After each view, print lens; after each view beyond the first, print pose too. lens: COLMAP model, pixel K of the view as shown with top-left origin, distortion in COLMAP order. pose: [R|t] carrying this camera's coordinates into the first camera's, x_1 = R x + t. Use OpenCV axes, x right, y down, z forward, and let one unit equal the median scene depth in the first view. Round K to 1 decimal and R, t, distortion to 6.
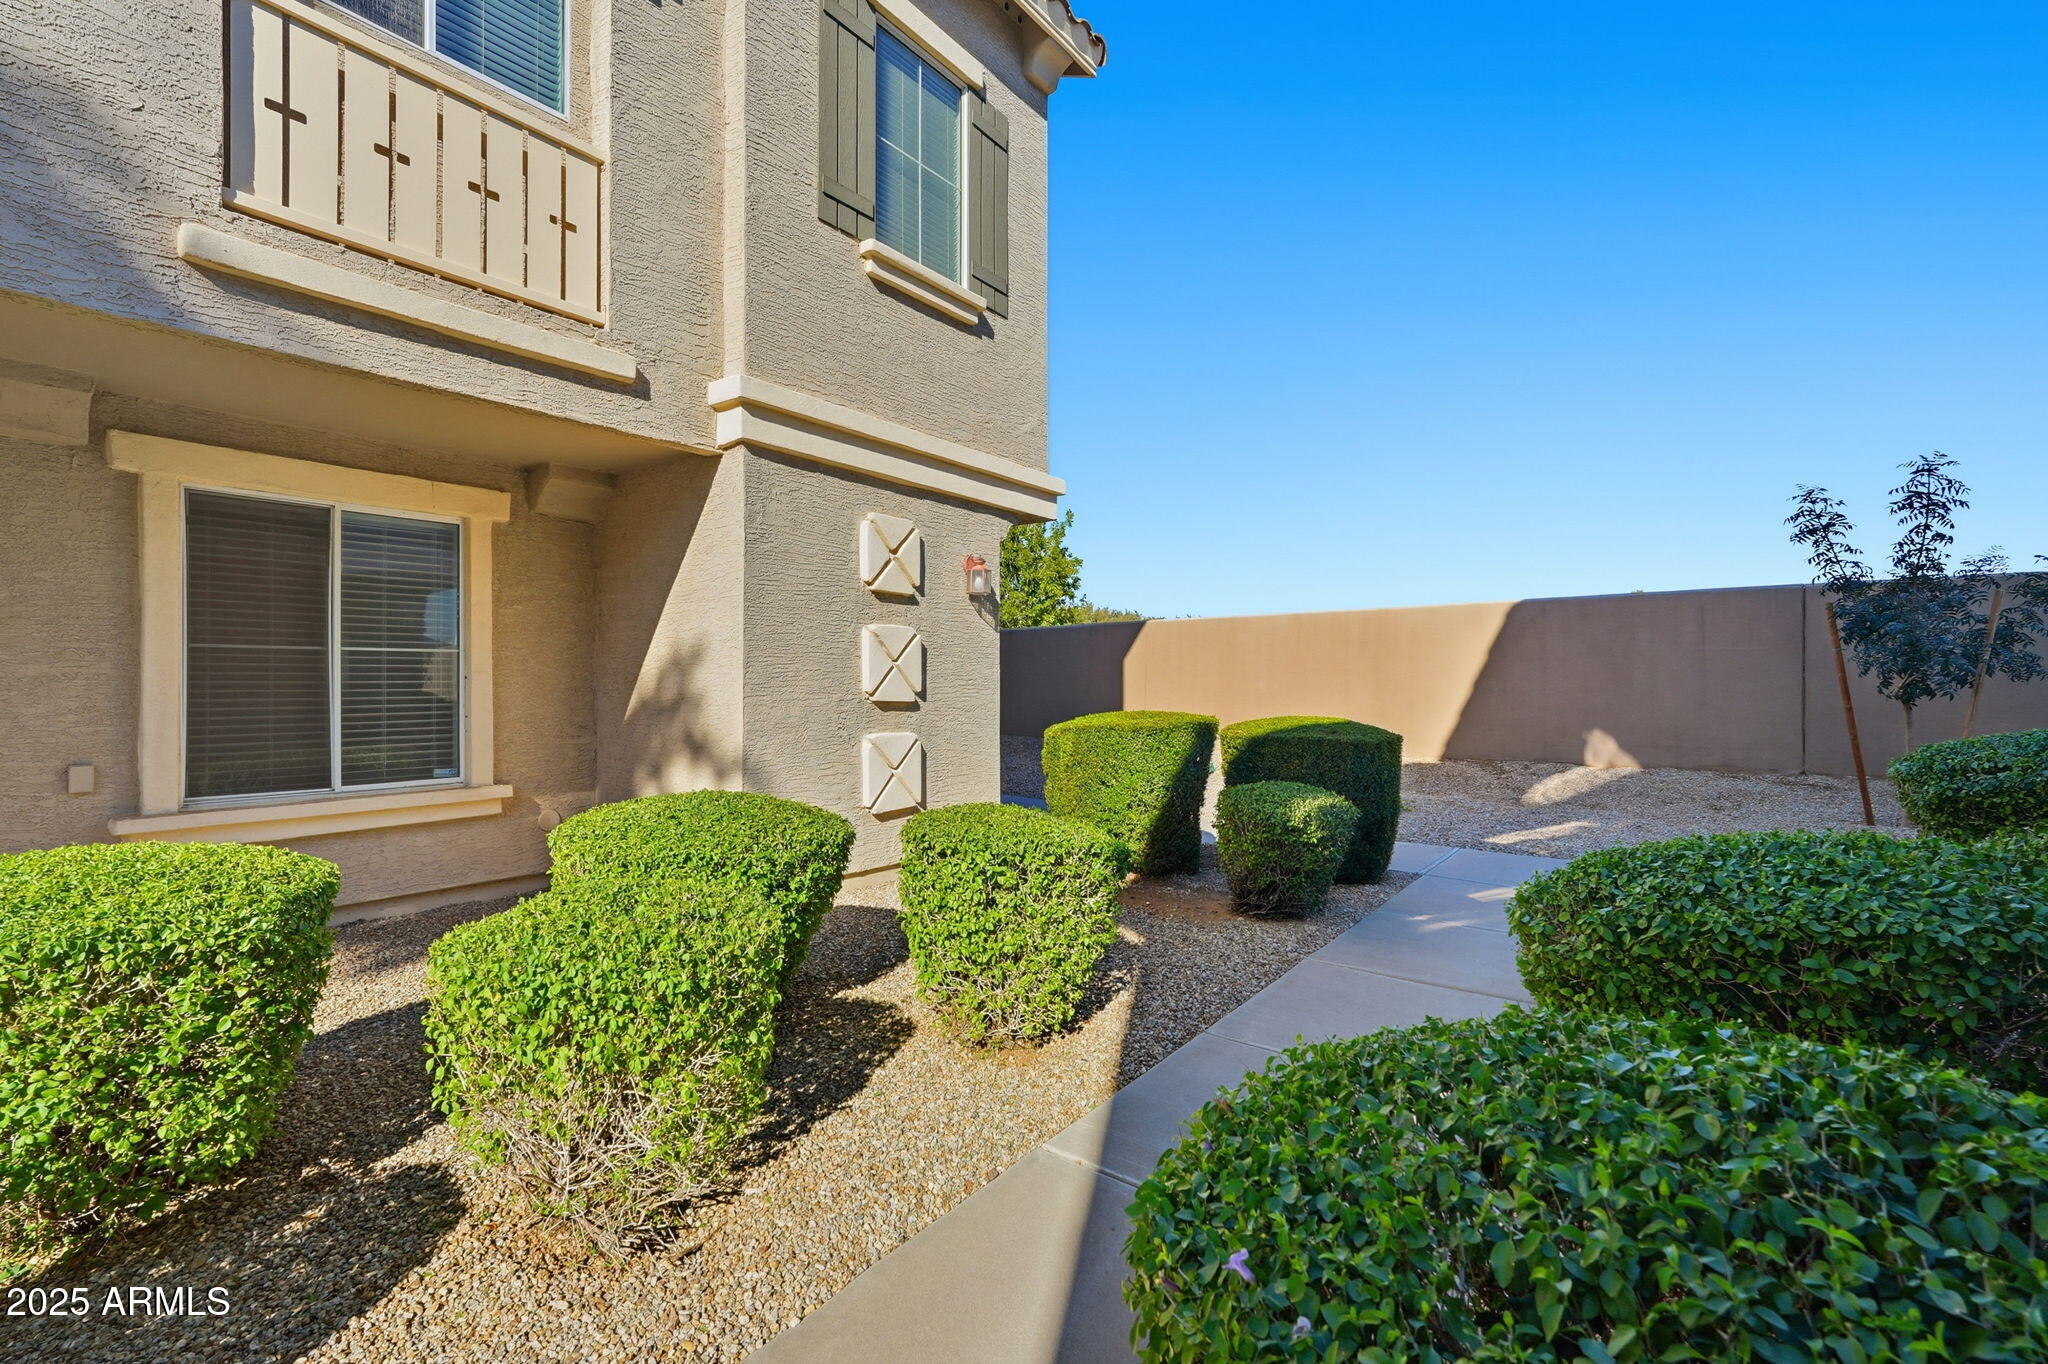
lens RADIAL K [[899.3, 0, 1023.2], [0, 899.3, 676.1], [0, 0, 1]] dist [-0.006170, 0.002663]
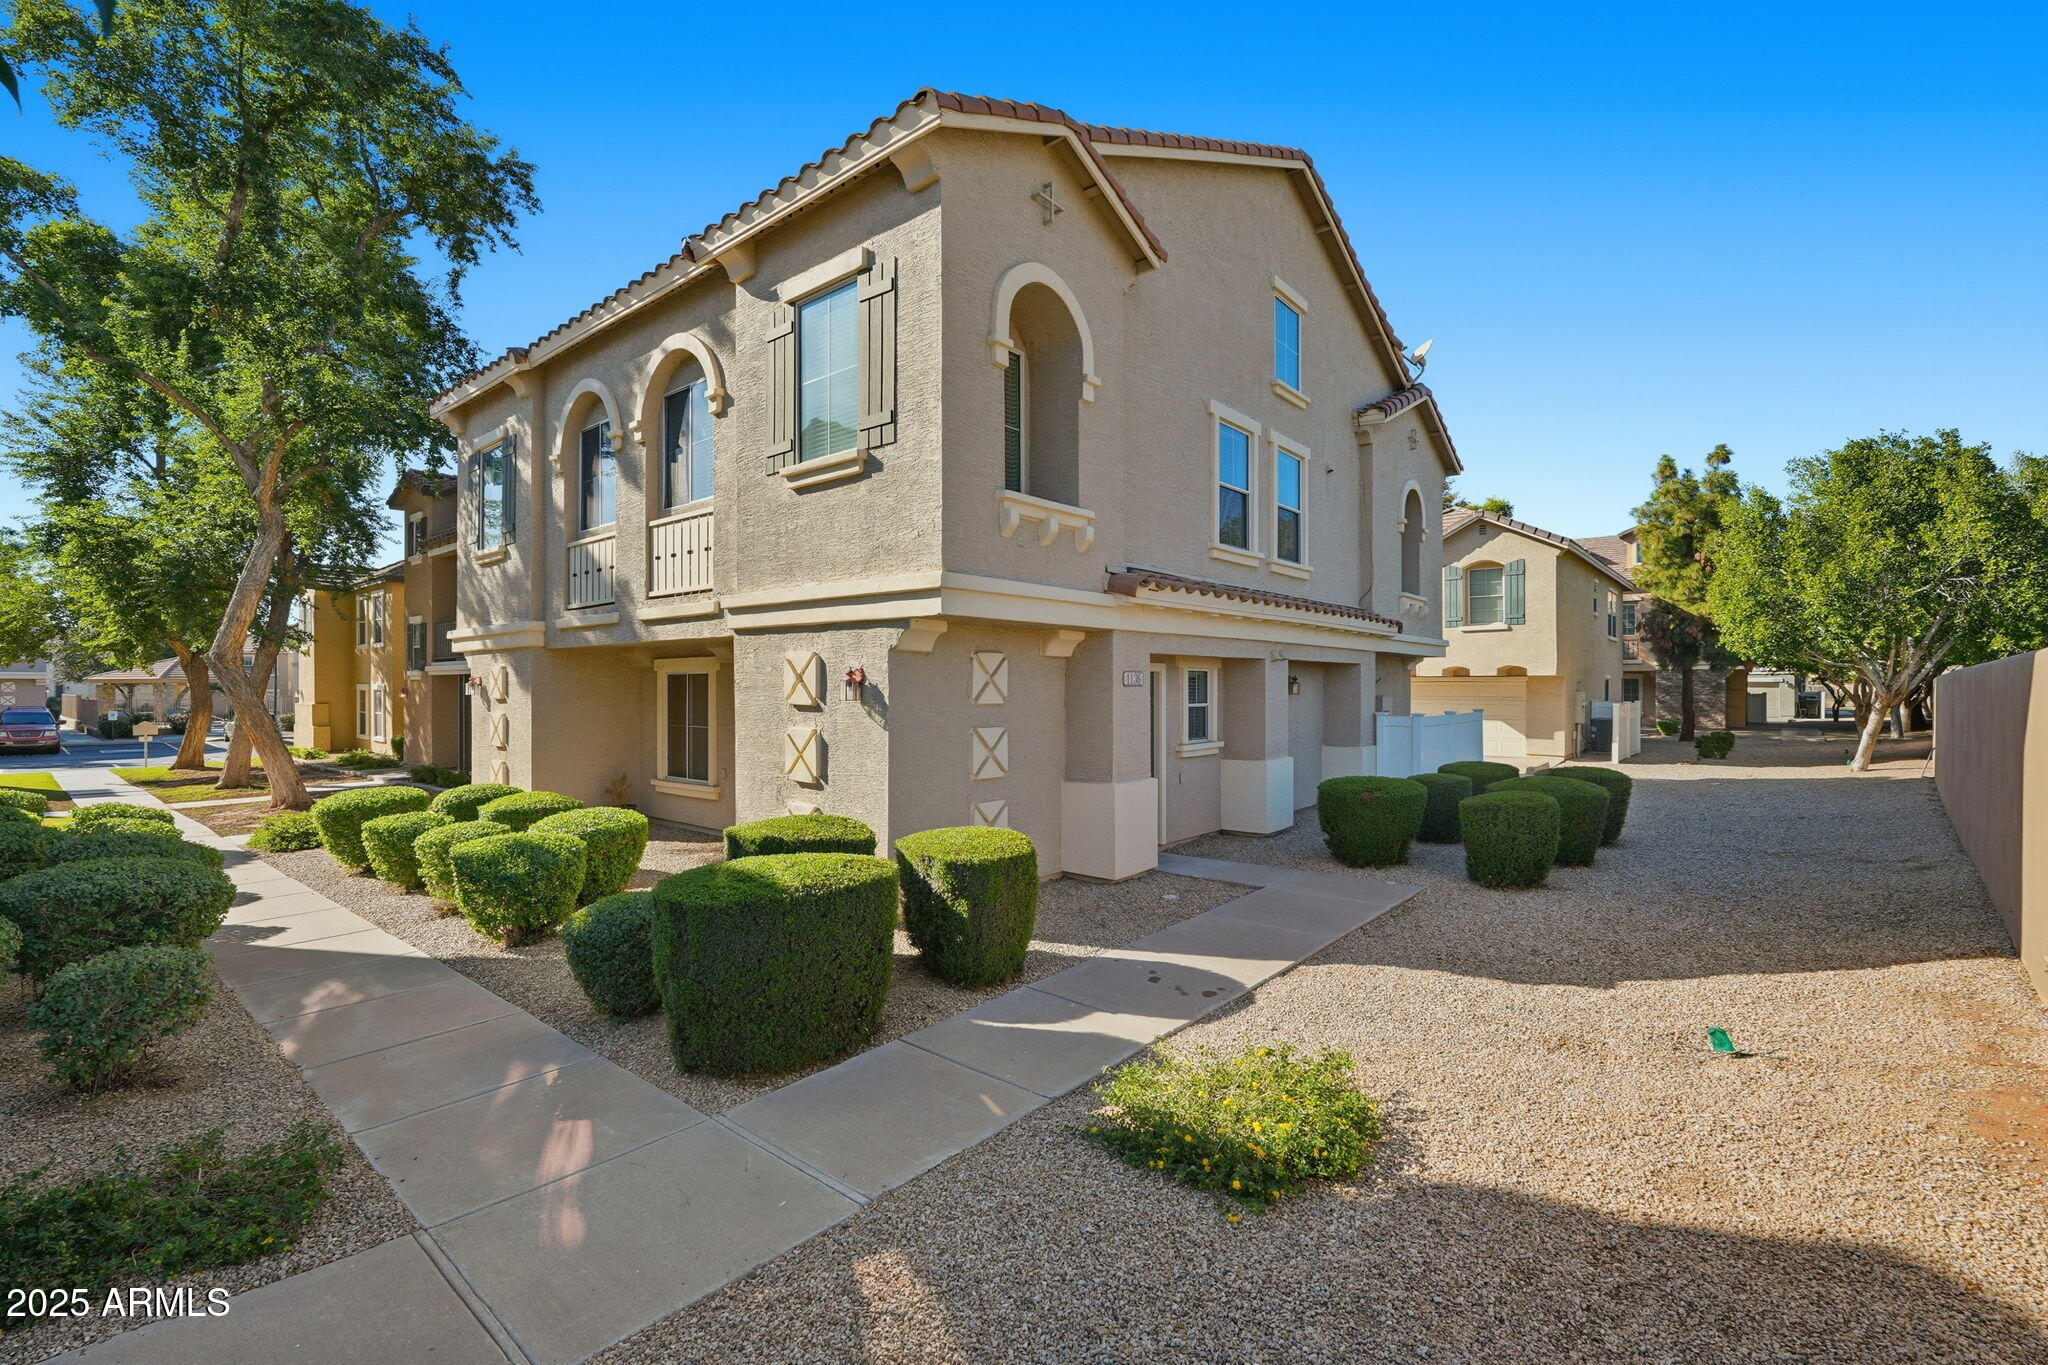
lens RADIAL K [[899.3, 0, 1022.8], [0, 899.3, 690.8], [0, 0, 1]] dist [-0.006170, 0.002663]
pose [[-0.072482, -0.001342, -0.997369, 1.117662], [-0.001918, 0.999997, -0.001207, -0.102367], [0.997368, 0.001825, -0.072484, 1.309299]]
